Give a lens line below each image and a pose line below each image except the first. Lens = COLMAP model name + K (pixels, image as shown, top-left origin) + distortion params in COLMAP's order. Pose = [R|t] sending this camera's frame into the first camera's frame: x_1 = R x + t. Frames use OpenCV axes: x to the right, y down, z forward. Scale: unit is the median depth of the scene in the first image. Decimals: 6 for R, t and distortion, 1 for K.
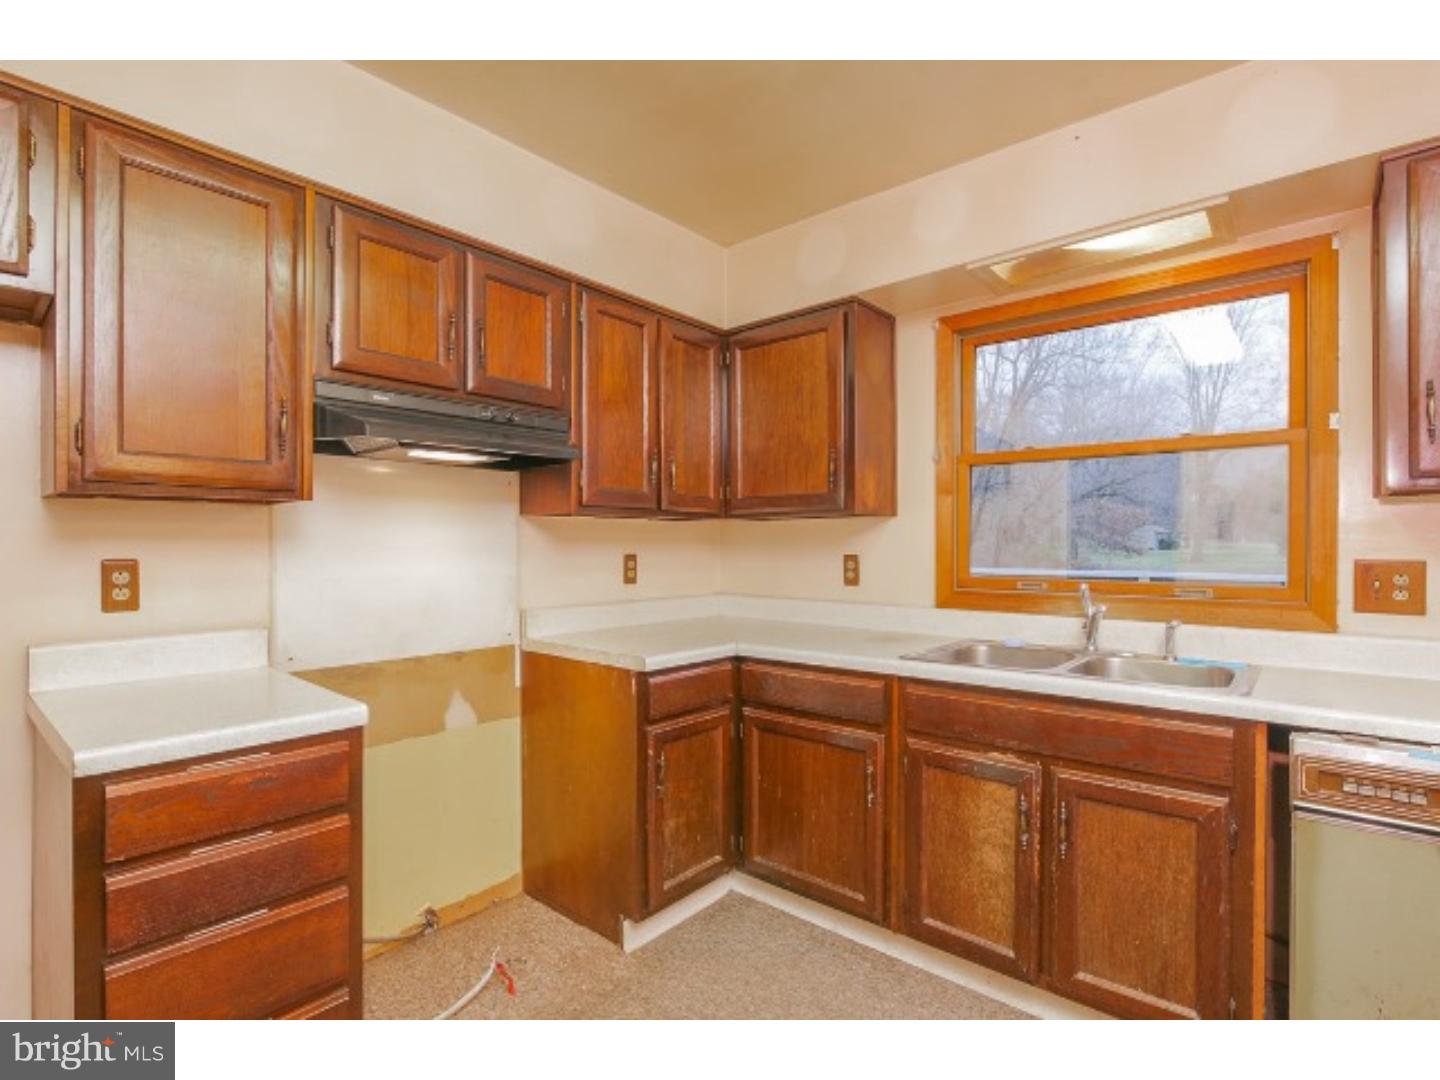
lens RADIAL K [[692.5, 0, 727.1], [0, 692.5, 542.1], [0, 0, 1]] dist [-0.009745, -0.000383]
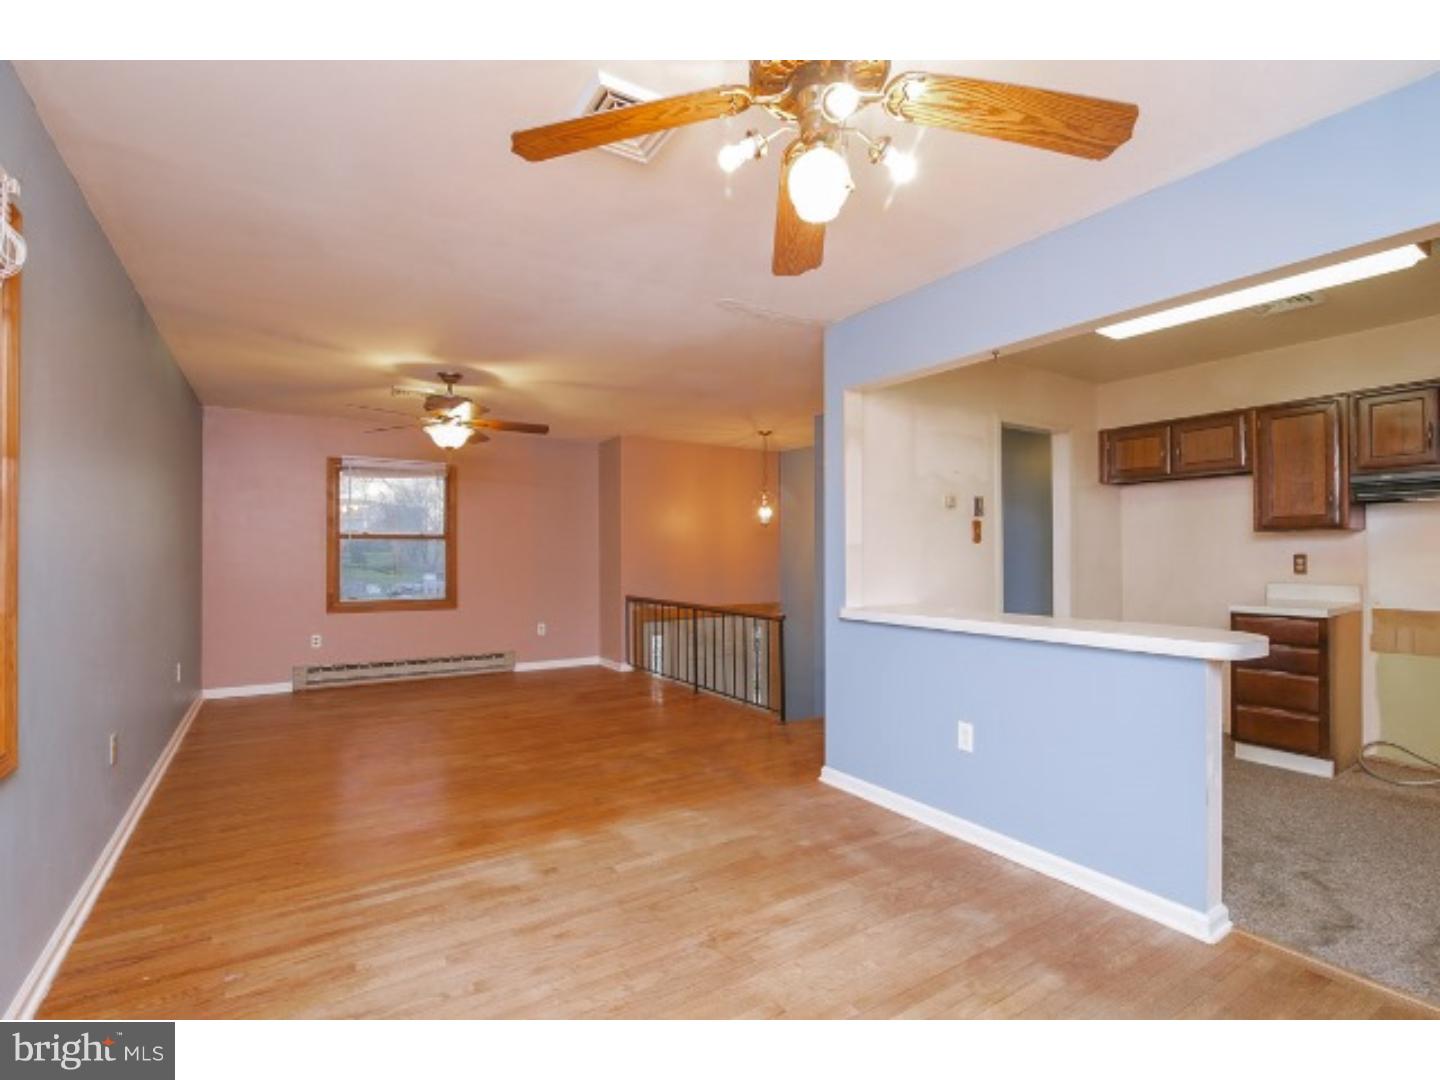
lens RADIAL K [[692.5, 0, 724.2], [0, 692.5, 544.0], [0, 0, 1]] dist [-0.009745, -0.000383]
pose [[-0.292786, -0.017706, -0.956014, 1.956729], [0.003836, 0.999799, -0.019692, 0.027372], [0.956170, -0.009433, -0.292659, -0.290857]]
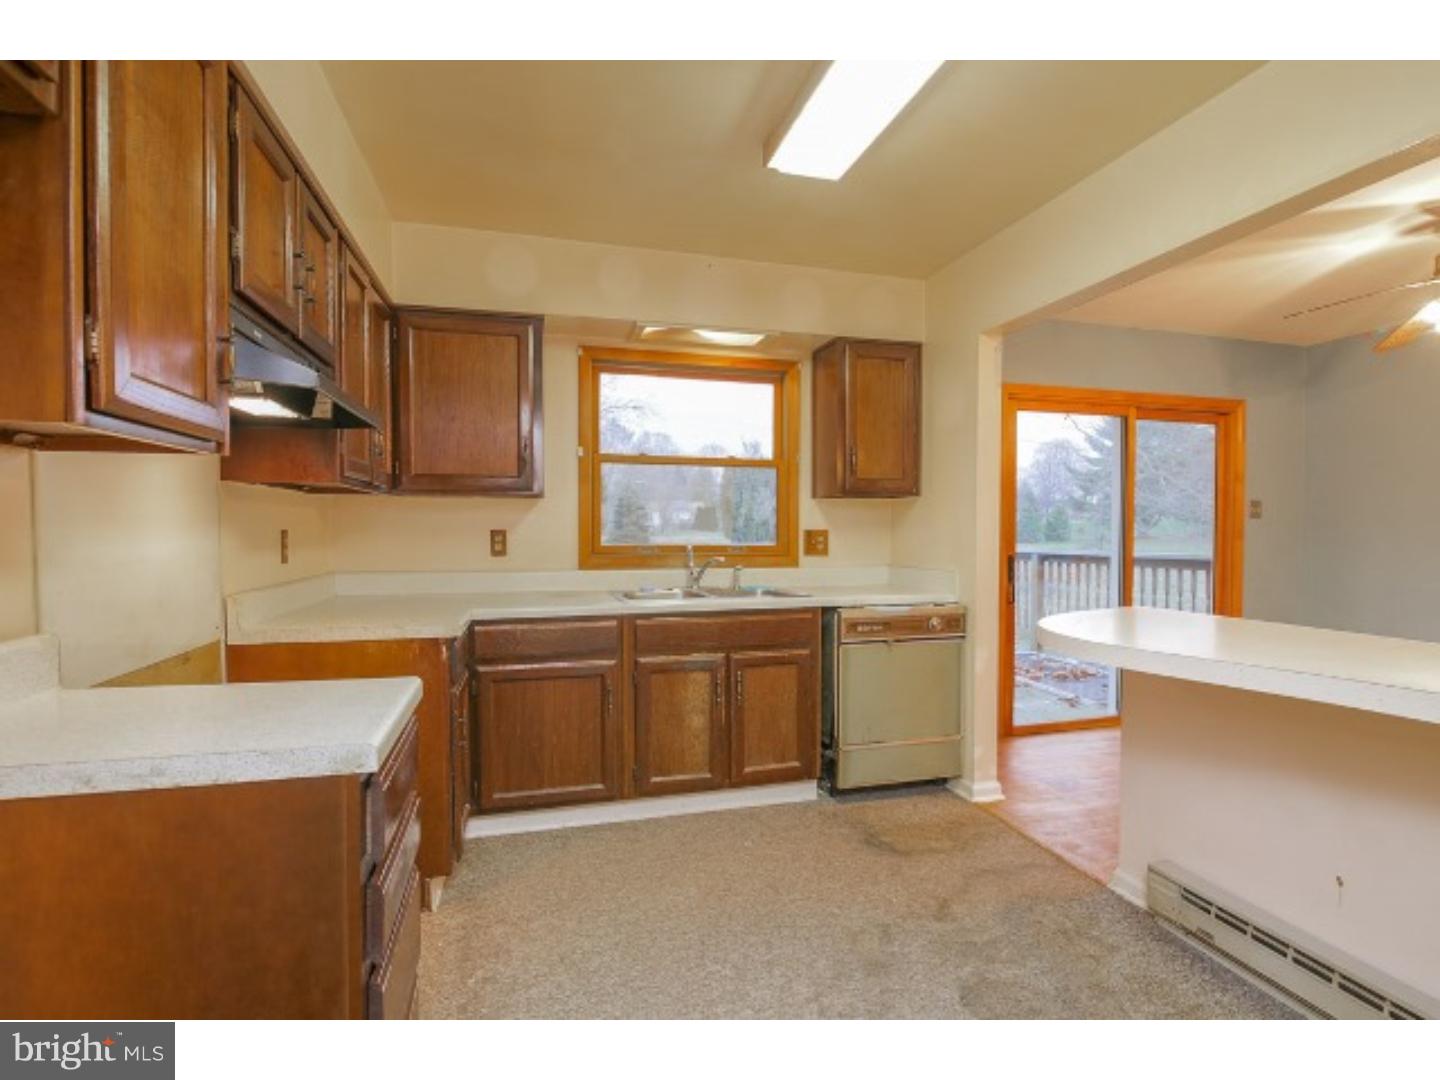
lens RADIAL K [[692.5, 0, 713.0], [0, 692.5, 538.7], [0, 0, 1]] dist [-0.009745, -0.000383]
pose [[0.562913, -0.011308, 0.826439, -0.858819], [-0.002657, 0.999876, 0.015490, 0.021617], [-0.826512, -0.010915, 0.562813, 0.088770]]
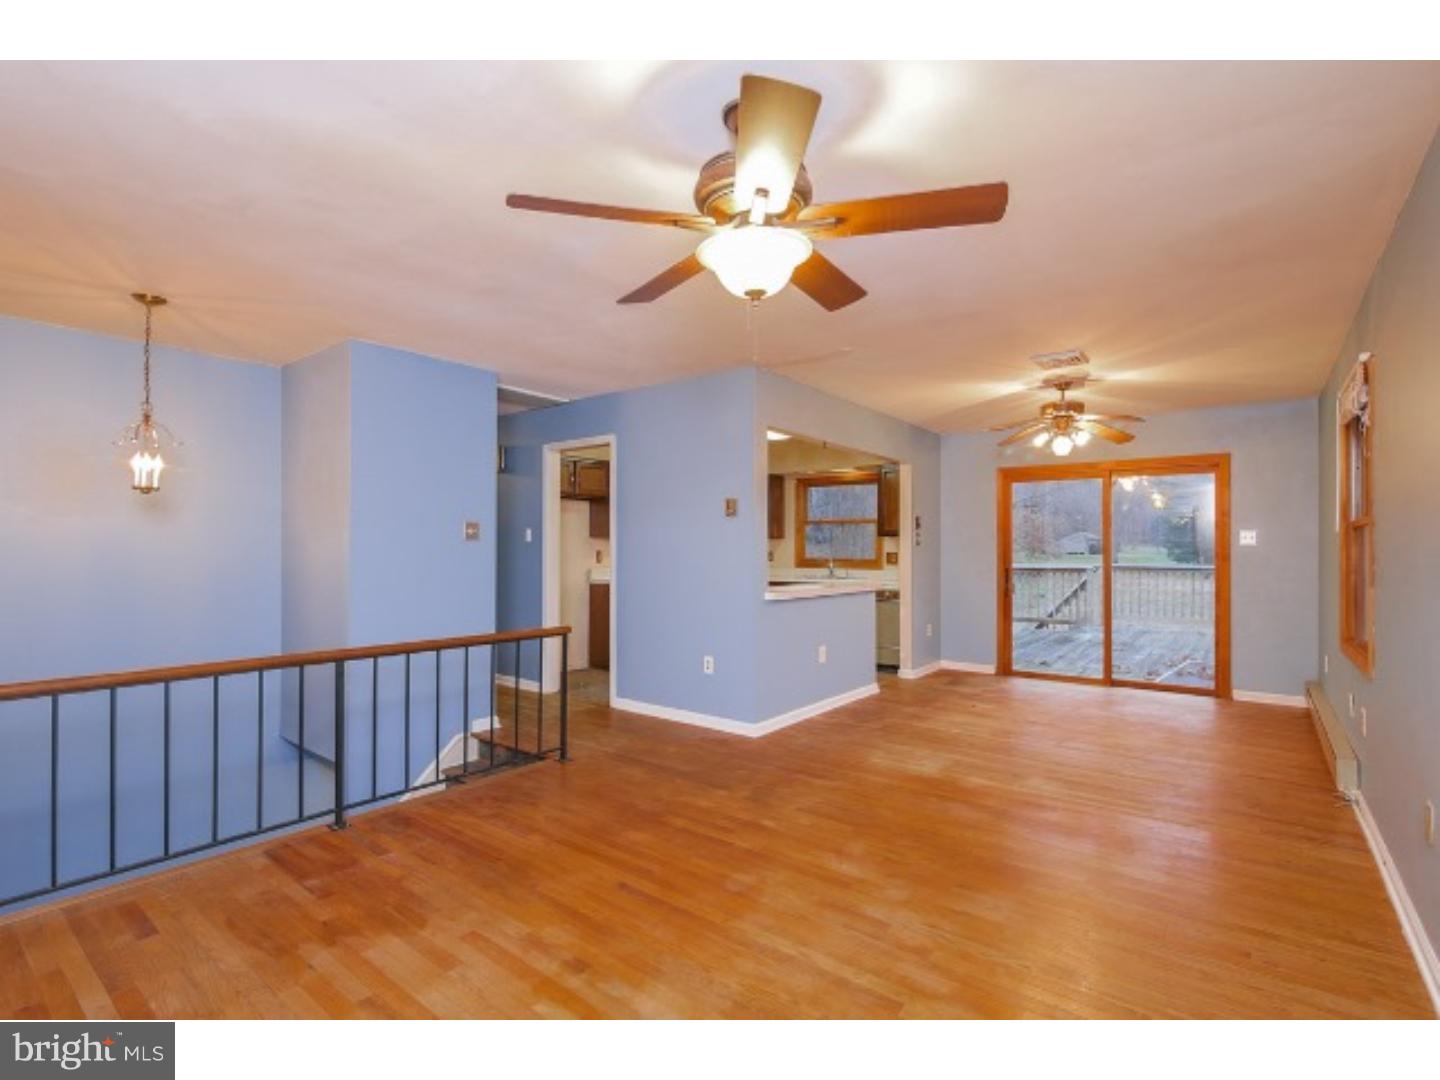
lens RADIAL K [[692.5, 0, 718.0], [0, 692.5, 546.1], [0, 0, 1]] dist [-0.009745, -0.000383]
pose [[0.998820, 0.001172, 0.048555, -0.307438], [-0.001117, 0.999999, -0.001158, -0.002414], [-0.048556, 0.001103, 0.998820, -3.069386]]
